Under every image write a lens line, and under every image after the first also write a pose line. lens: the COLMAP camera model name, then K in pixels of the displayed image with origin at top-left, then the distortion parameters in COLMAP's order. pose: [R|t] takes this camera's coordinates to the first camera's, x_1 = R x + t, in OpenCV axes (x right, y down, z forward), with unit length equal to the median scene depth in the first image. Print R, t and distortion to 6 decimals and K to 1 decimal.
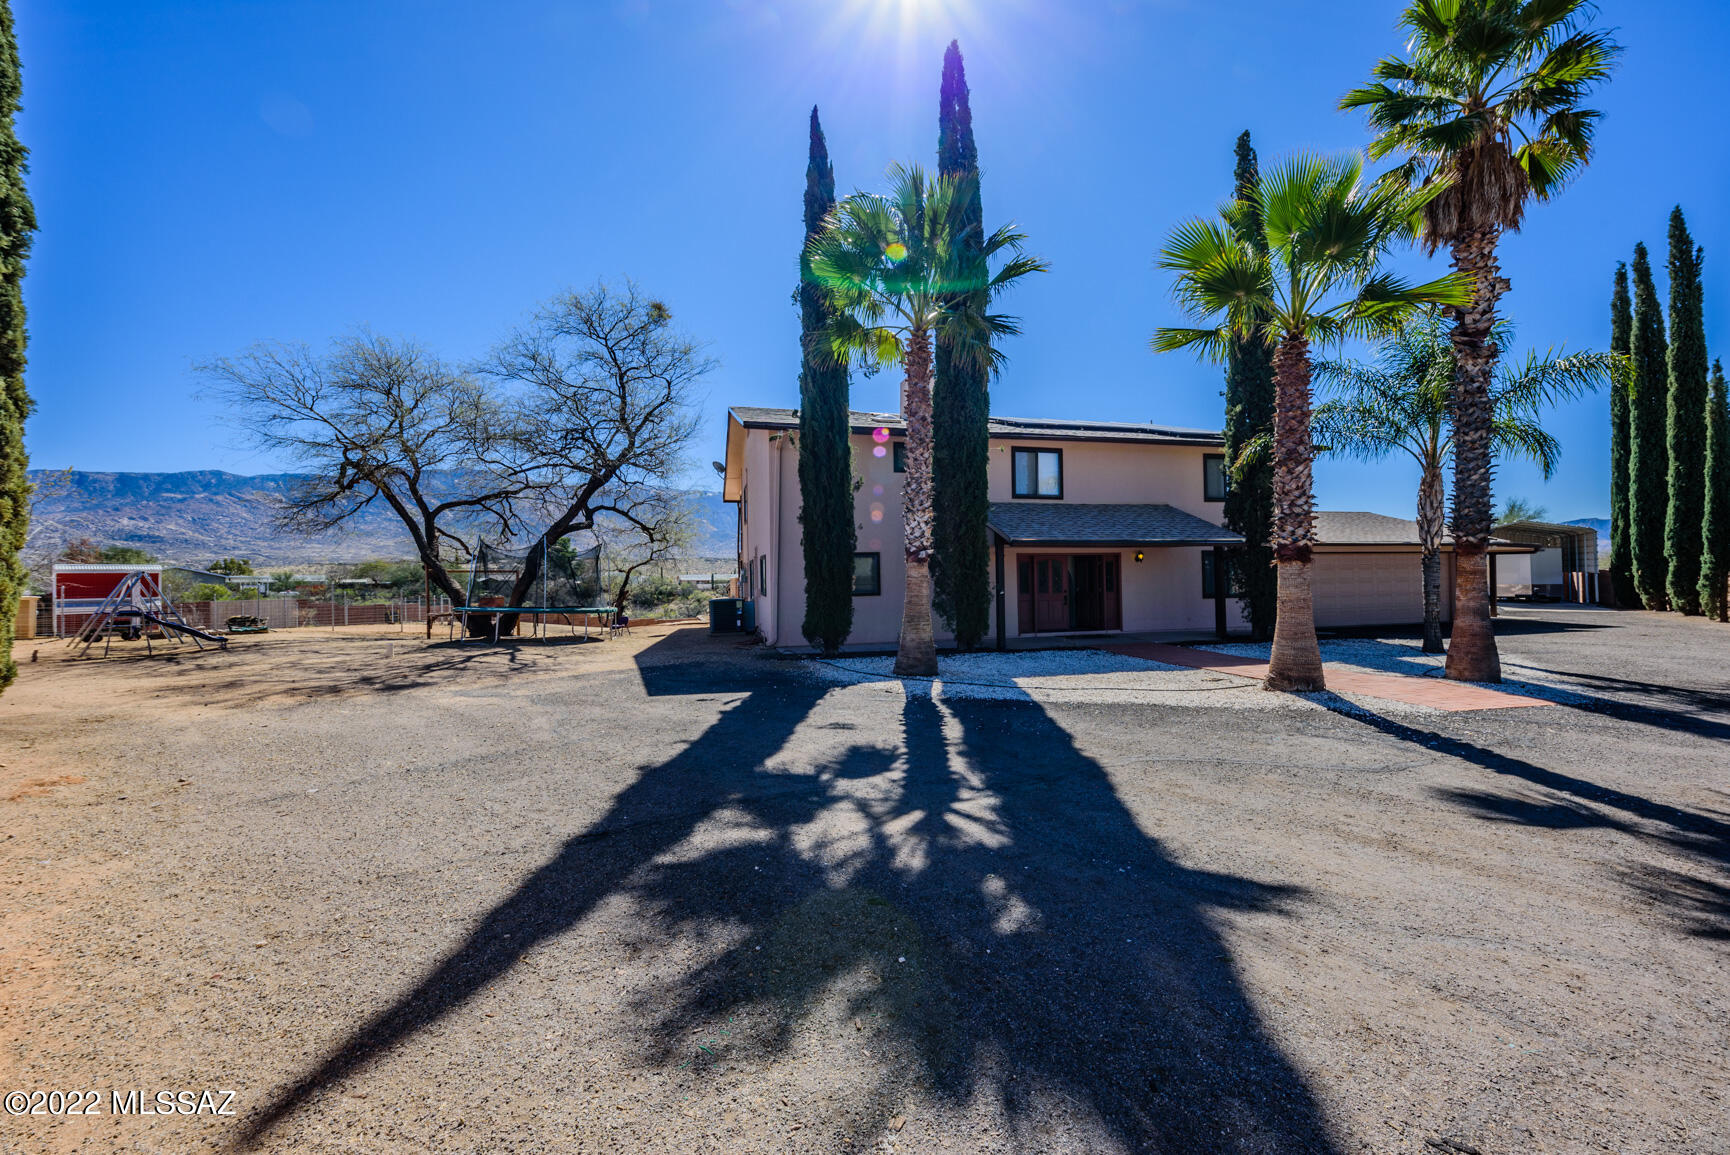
lens RADIAL K [[646.4, 0, 864.0], [0, 646.4, 569.8], [0, 0, 1]] dist [0.007593, -0.002722]
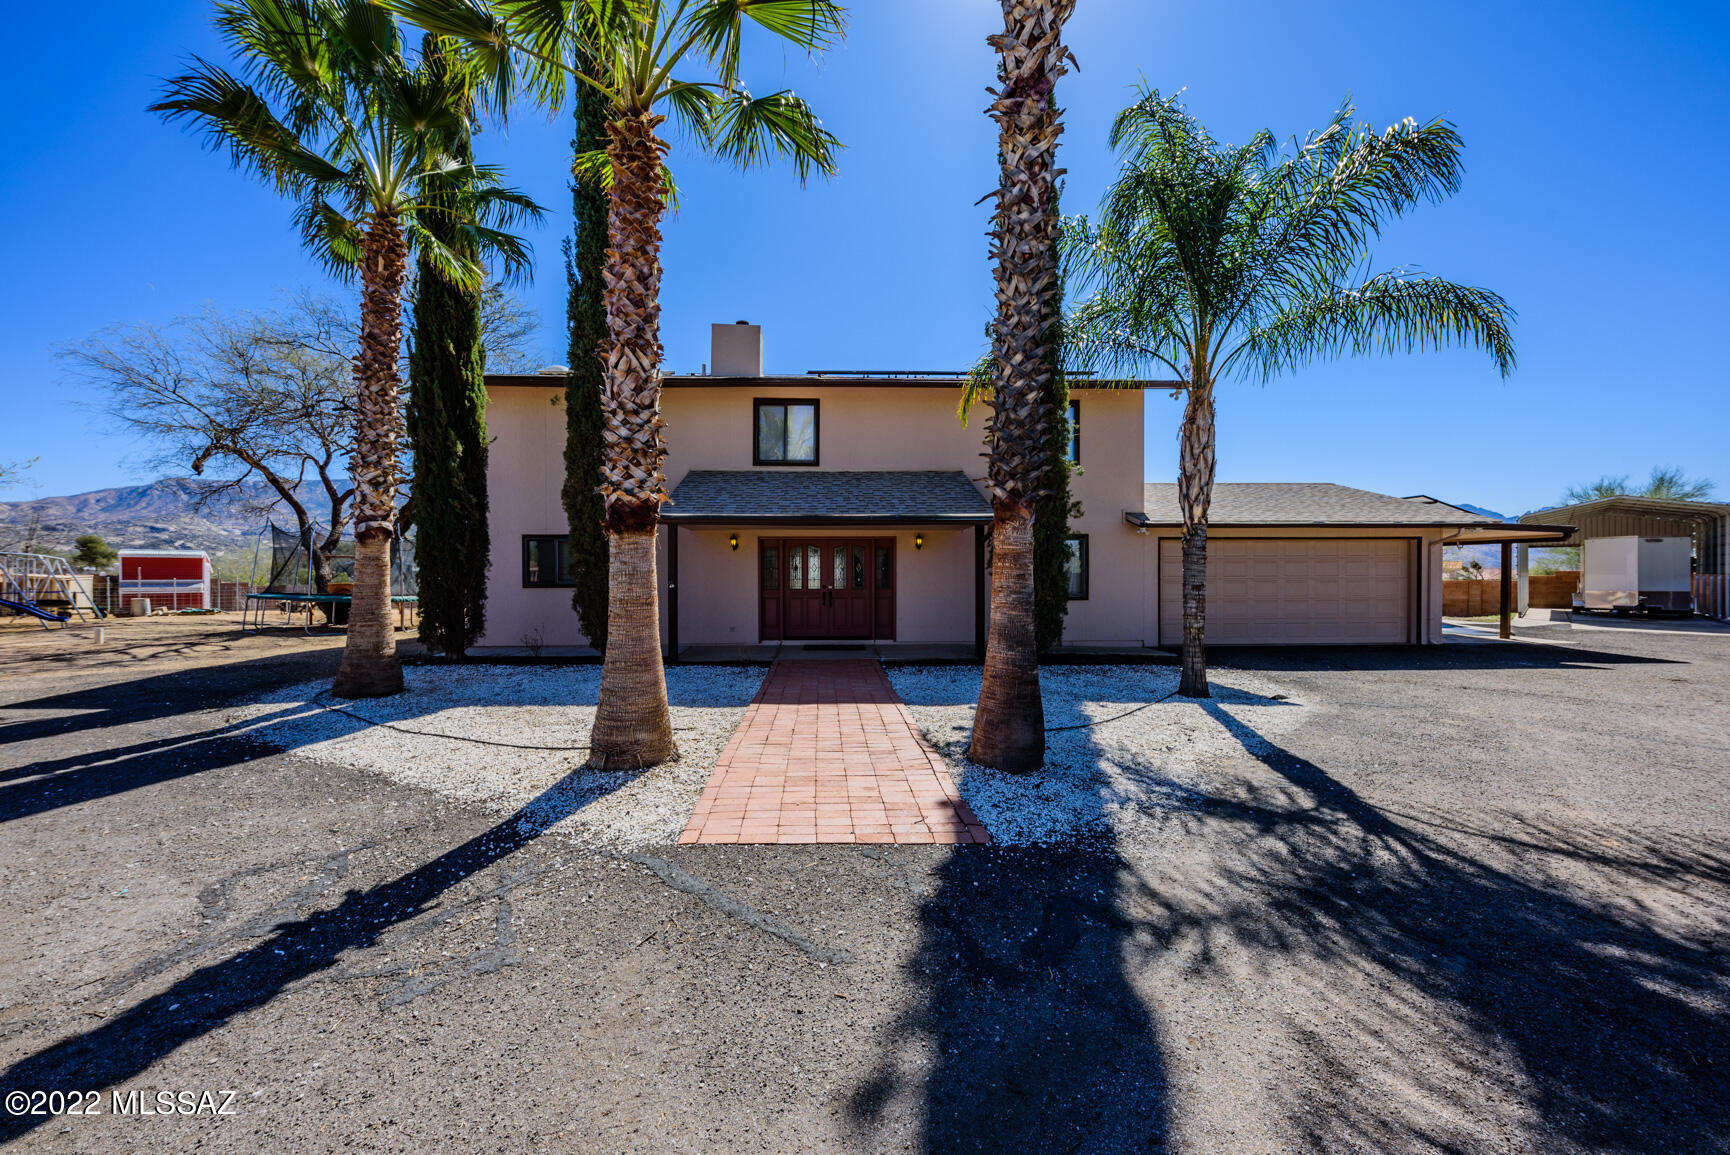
lens RADIAL K [[646.4, 0, 877.2], [0, 646.4, 579.9], [0, 0, 1]] dist [0.007593, -0.002722]
pose [[0.983179, 0.015937, -0.181947, 0.514169], [-0.011874, 0.999656, 0.023401, 0.006455], [0.182257, -0.020847, 0.983030, 0.261358]]
